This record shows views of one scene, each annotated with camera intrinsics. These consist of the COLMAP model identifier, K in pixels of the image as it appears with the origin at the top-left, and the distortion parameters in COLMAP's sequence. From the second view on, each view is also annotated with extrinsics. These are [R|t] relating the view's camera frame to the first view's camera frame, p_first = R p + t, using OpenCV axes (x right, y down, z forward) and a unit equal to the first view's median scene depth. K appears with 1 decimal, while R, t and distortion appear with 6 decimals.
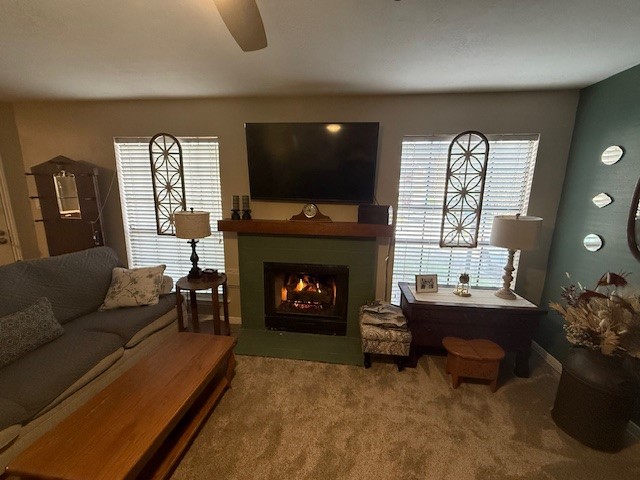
lens RADIAL K [[255.1, 0, 320.0], [0, 255.1, 240.0], [0, 0, 1]] dist [0.001908, 0.000140]
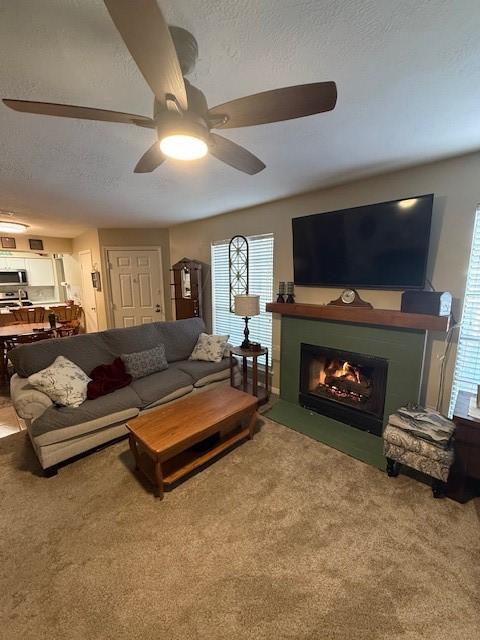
lens RADIAL K [[255.1, 0, 240.0], [0, 255.1, 320.0], [0, 0, 1]] dist [0.001908, 0.000140]
pose [[0.800584, 0.077341, -0.594209, 0.219046], [-0.091473, 0.995787, 0.006369, 0.007630], [0.592198, 0.049255, 0.804286, -0.031945]]
